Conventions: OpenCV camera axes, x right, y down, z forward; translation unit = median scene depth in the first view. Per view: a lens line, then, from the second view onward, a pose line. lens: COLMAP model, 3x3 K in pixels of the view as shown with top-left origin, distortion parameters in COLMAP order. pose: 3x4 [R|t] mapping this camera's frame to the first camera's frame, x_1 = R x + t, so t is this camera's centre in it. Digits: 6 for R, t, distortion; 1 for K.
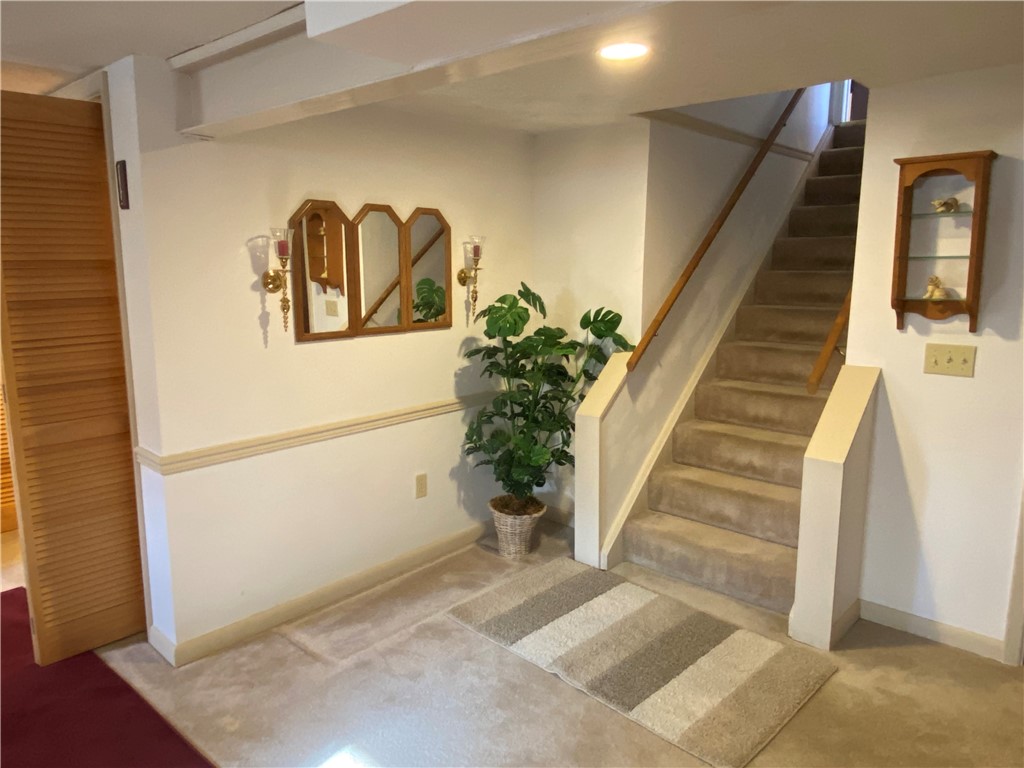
lens RADIAL K [[708.4, 0, 511.9], [0, 708.4, 382.9], [0, 0, 1]] dist [-0.004290, -0.001095]
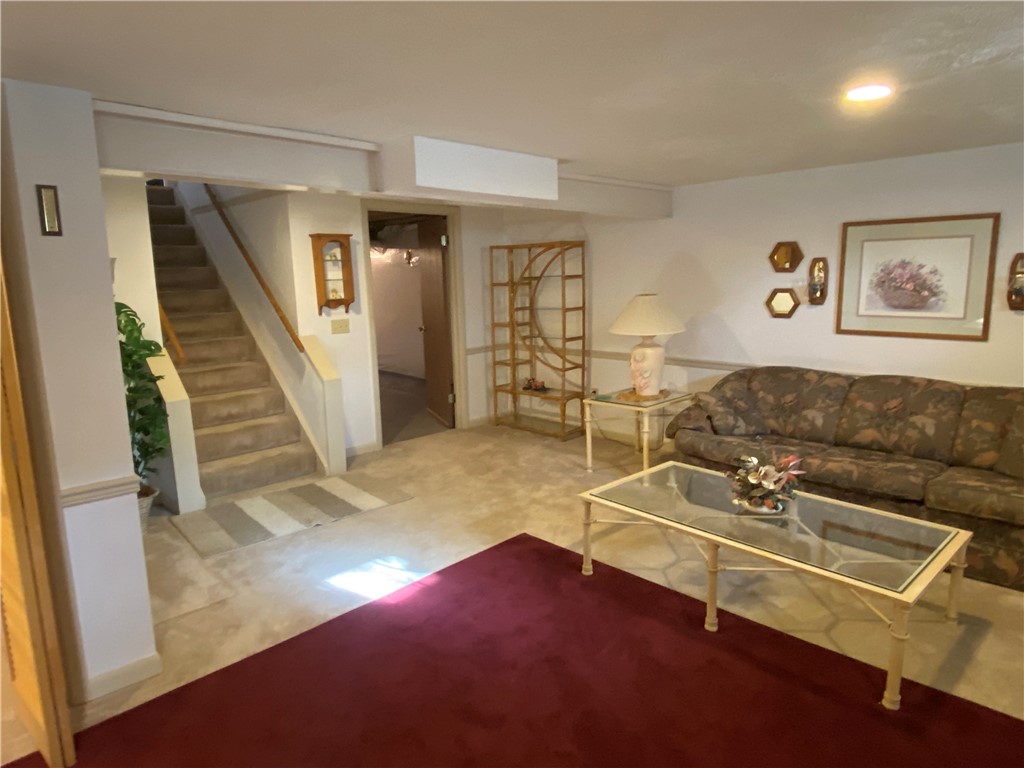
lens RADIAL K [[623.0, 0, 507.2], [0, 623.0, 384.7], [0, 0, 1]] dist [0.060188, -0.060590]
pose [[0.063388, -0.166205, 0.984052, -1.286610], [0.195364, 0.969024, 0.151082, -0.049286], [-0.978680, 0.182672, 0.093895, 0.340418]]
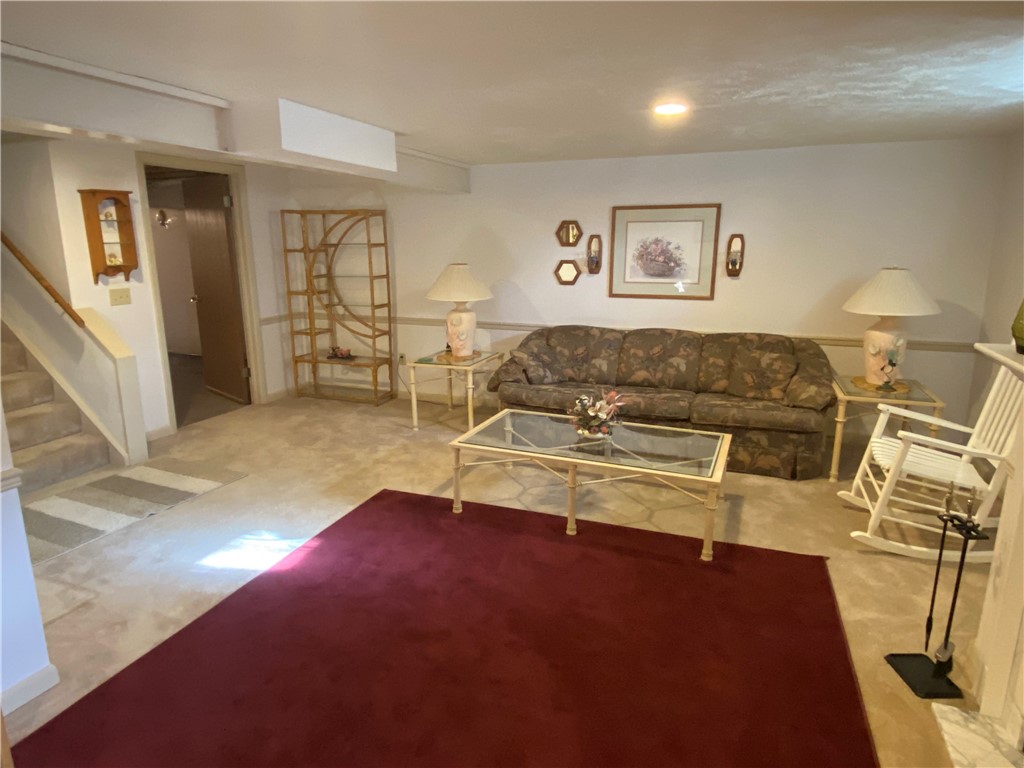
lens RADIAL K [[623.0, 0, 507.5], [0, 623.0, 387.0], [0, 0, 1]] dist [0.060188, -0.060590]
pose [[-0.359997, -0.205023, 0.910147, -1.372179], [0.166672, 0.945727, 0.278963, -0.104085], [-0.917945, 0.252121, -0.306288, 0.618319]]
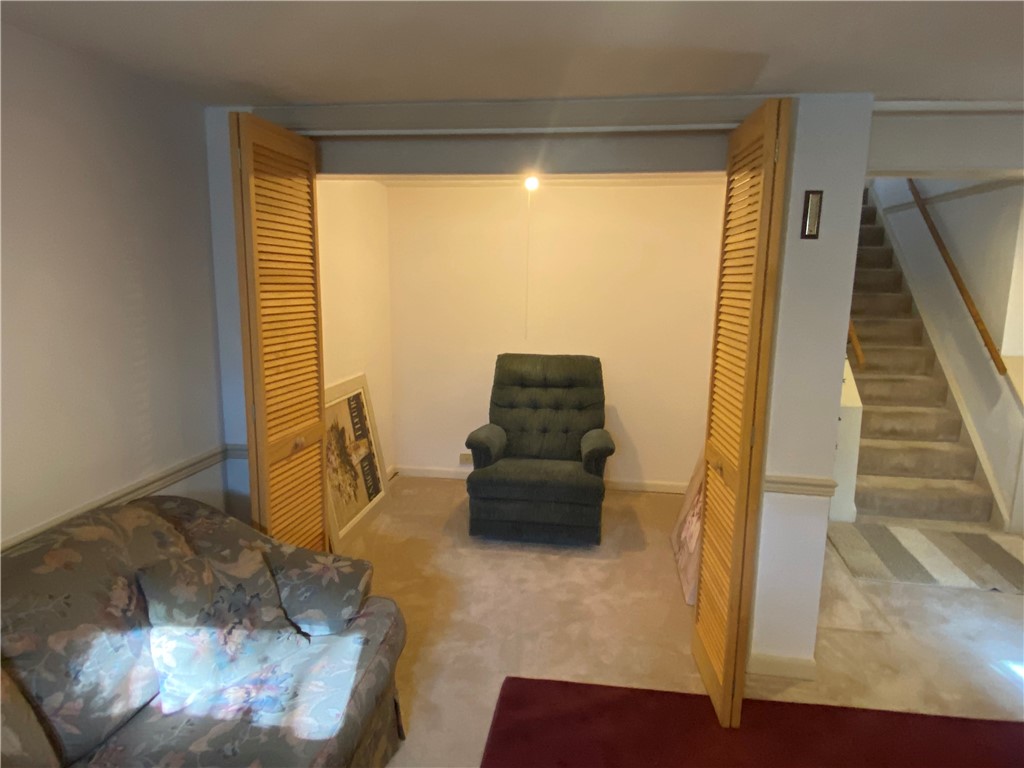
lens RADIAL K [[623.0, 0, 516.1], [0, 623.0, 381.0], [0, 0, 1]] dist [0.060188, -0.060590]
pose [[0.827551, -0.070801, 0.556908, -1.313165], [0.075952, 0.997015, 0.013890, -0.075939], [-0.556229, 0.030804, 0.830458, 0.471893]]
